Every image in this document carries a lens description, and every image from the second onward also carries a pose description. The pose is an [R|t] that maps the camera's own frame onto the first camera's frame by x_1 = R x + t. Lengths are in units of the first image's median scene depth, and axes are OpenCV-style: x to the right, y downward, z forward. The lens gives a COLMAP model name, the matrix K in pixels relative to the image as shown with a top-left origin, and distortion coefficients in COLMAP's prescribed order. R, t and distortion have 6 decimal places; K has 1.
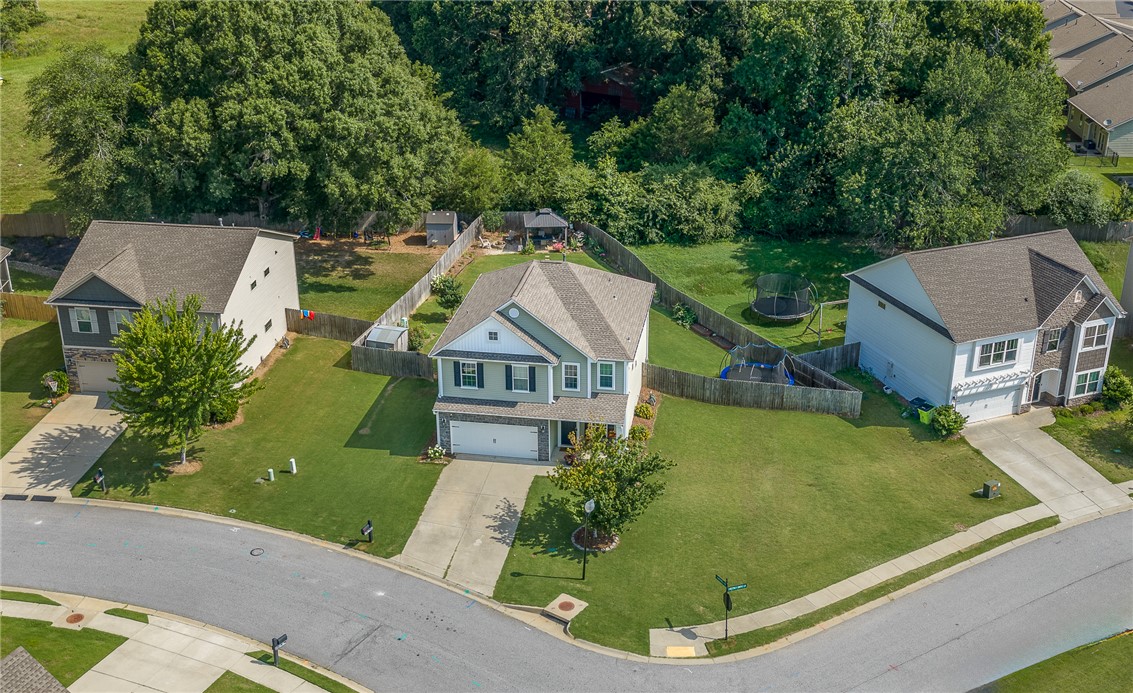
lens RADIAL K [[1308.1, 0, 566.5], [0, 1308.1, 346.5], [0, 0, 1]] dist [0.019337, 0.007943]
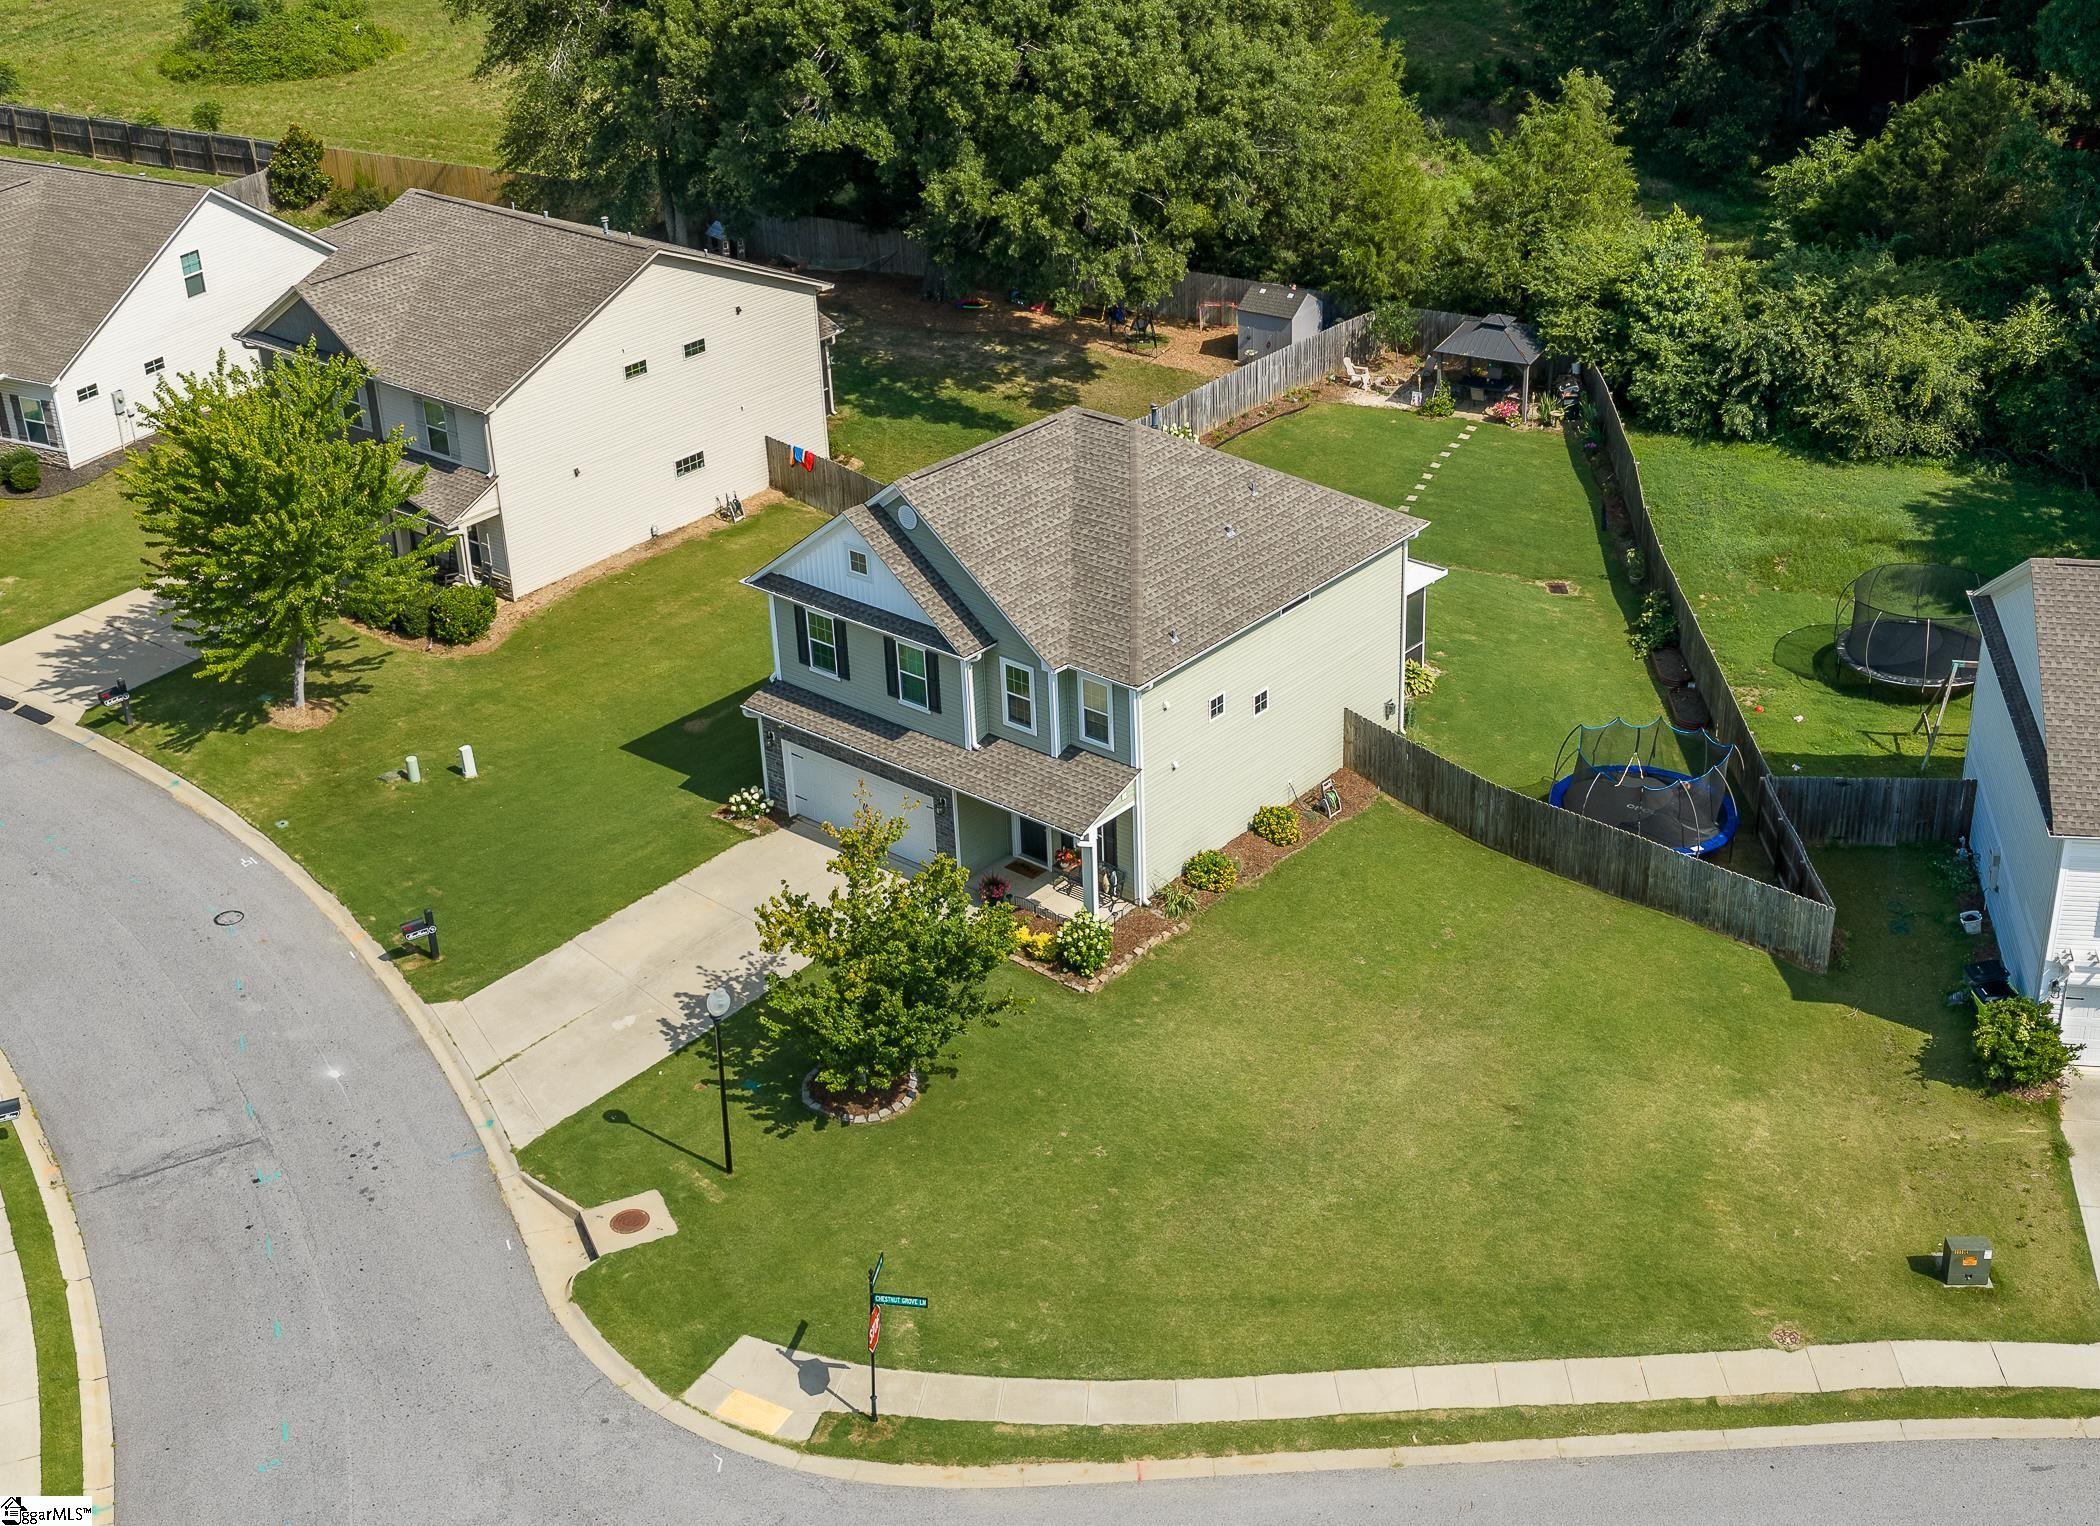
lens RADIAL K [[2624.4, 0, 1174.3], [0, 2624.4, 755.0], [0, 0, 1]] dist [0.018193, 0.018258]
pose [[0.879124, 0.215836, -0.424919, 0.393782], [-0.186375, 0.976268, 0.110296, -0.057936], [0.438641, -0.017769, 0.898487, 0.274363]]
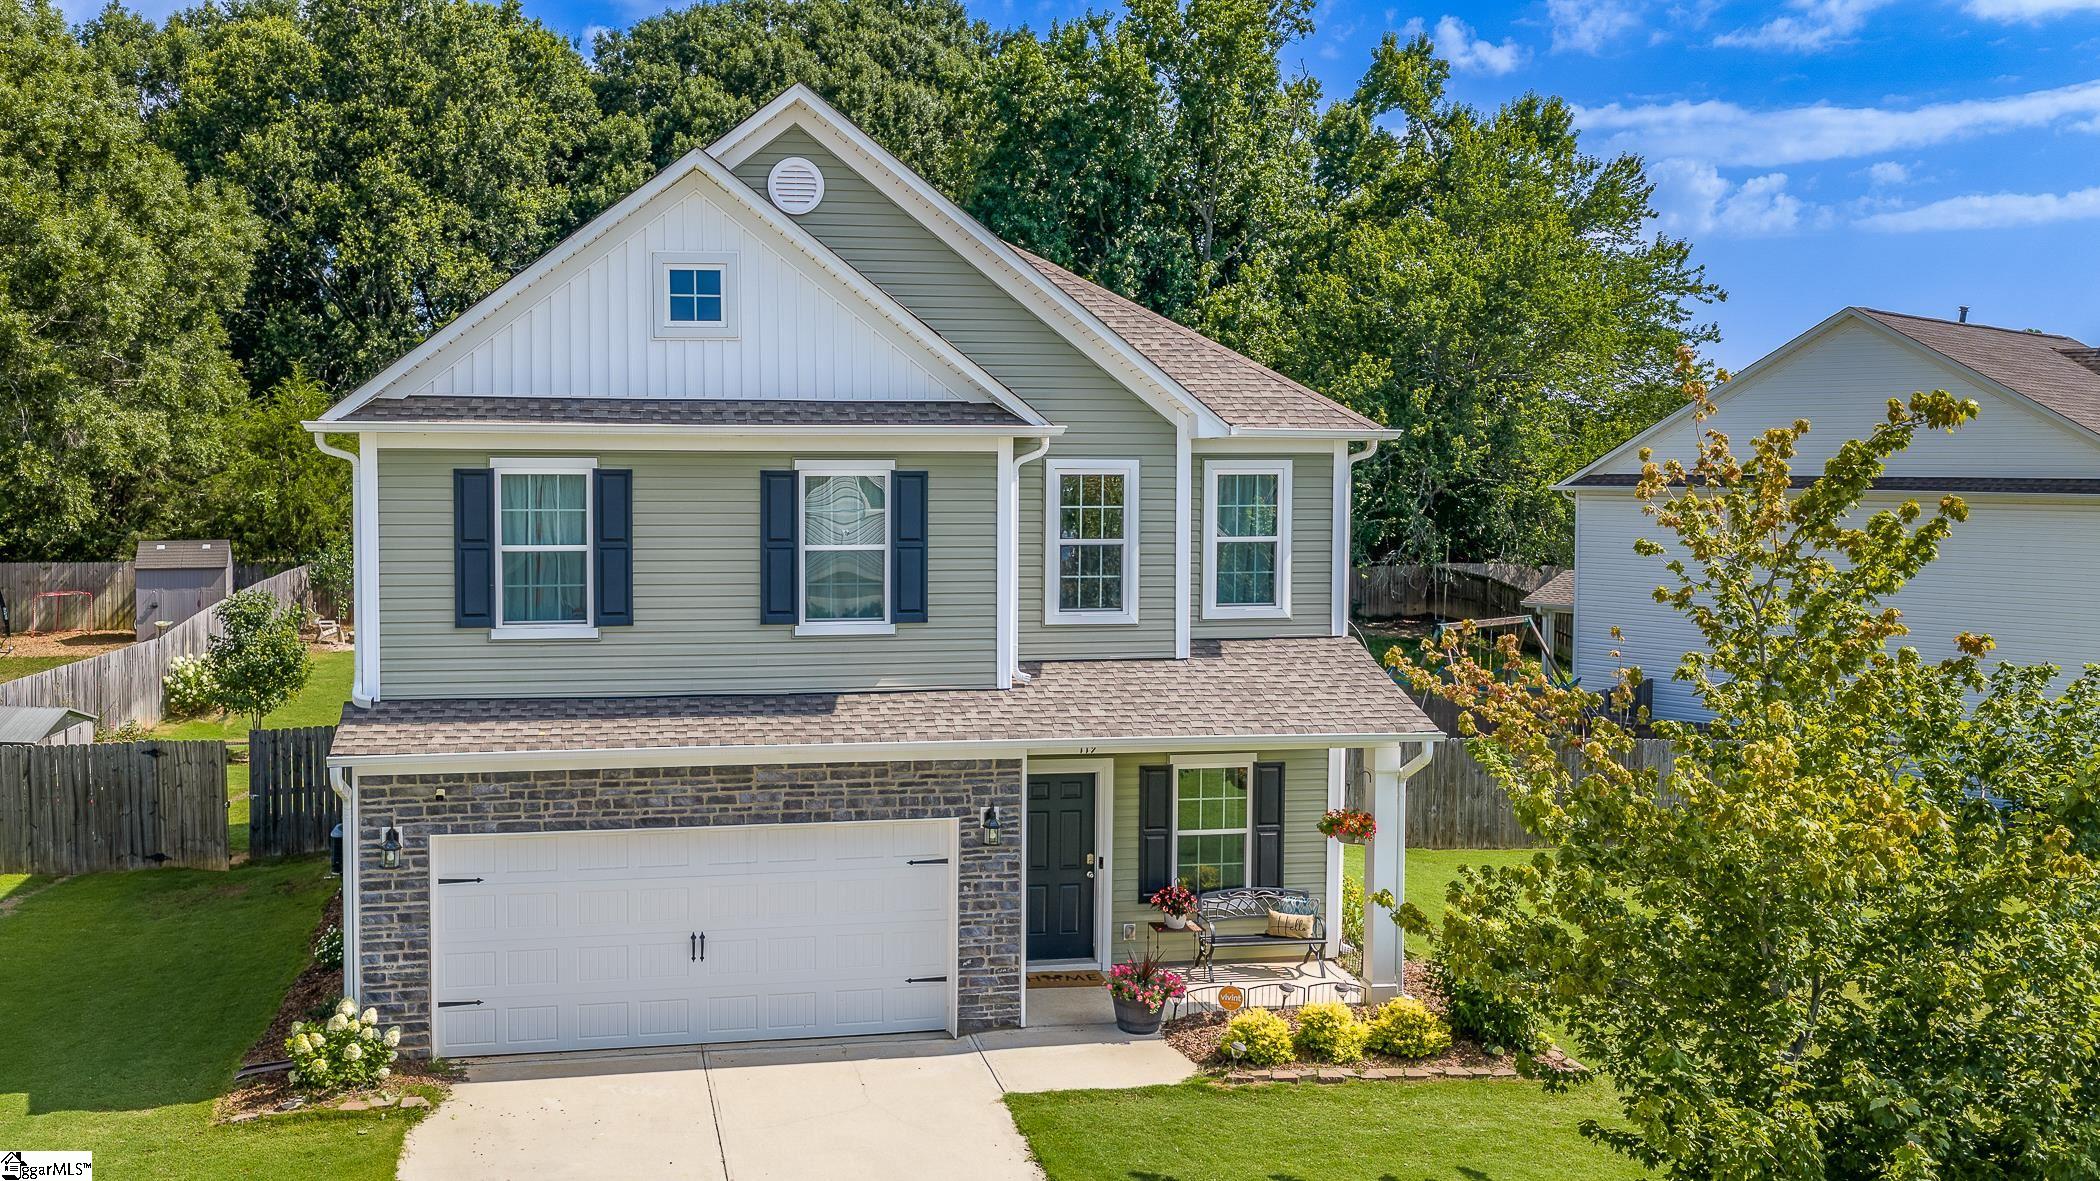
lens RADIAL K [[1801.9, 0, 920.6], [0, 1801.9, 550.3], [0, 0, 1]] dist [0.010452, 0.002176]
pose [[0.940190, -0.009357, 0.340521, -0.107461], [0.131097, 0.932573, -0.336336, 0.107167], [-0.314414, 0.360861, 0.878022, 0.763280]]
